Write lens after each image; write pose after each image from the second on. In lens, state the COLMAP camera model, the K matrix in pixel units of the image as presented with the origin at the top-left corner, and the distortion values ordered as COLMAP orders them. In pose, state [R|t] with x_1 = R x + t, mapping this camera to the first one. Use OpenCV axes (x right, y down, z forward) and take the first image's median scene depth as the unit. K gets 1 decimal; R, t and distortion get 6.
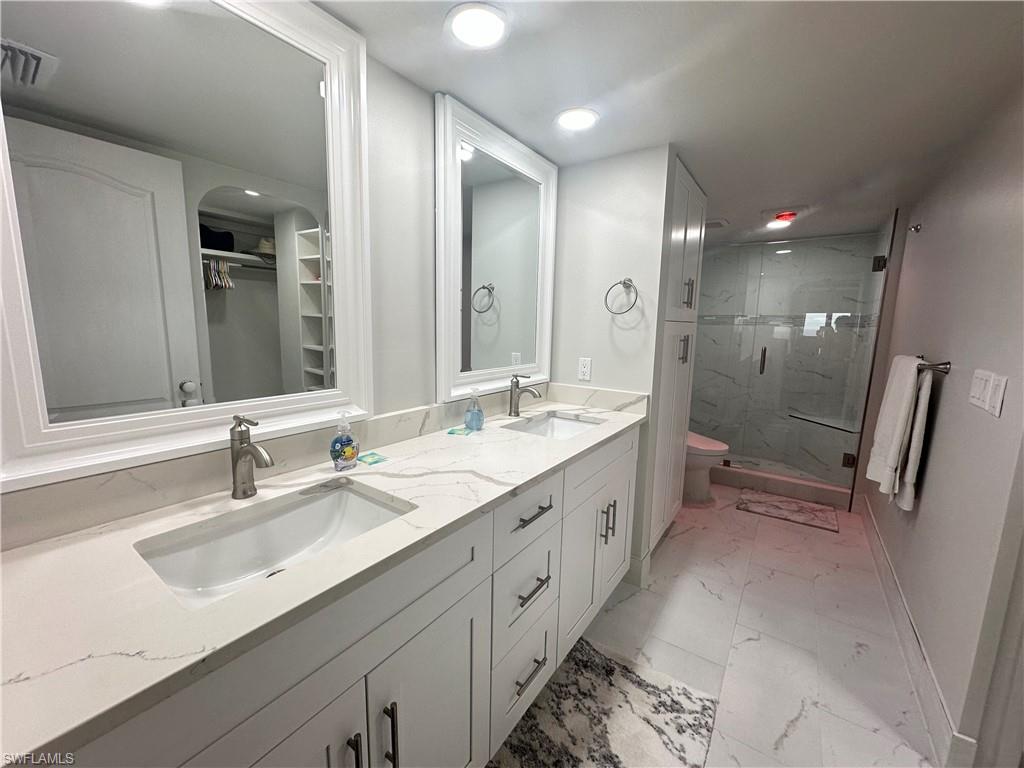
lens RADIAL K [[411.6, 0, 512.0], [0, 411.6, 384.0], [0, 0, 1]] dist [0.000812, 0.000299]
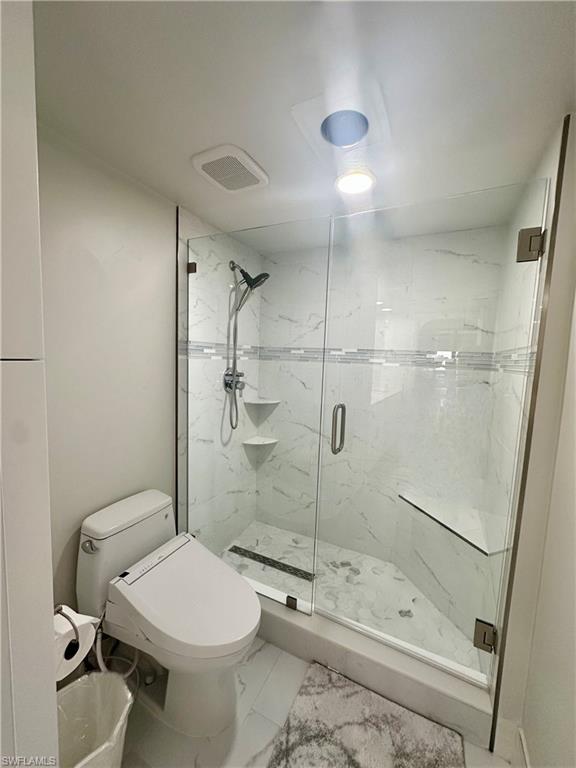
lens RADIAL K [[308.7, 0, 288.0], [0, 308.7, 384.0], [0, 0, 1]] dist [0.000812, 0.000299]
pose [[0.988106, 0.000654, 0.153771, 0.398041], [0.006570, 0.998898, -0.046465, -0.082667], [-0.153632, 0.046923, 0.987013, 0.496372]]
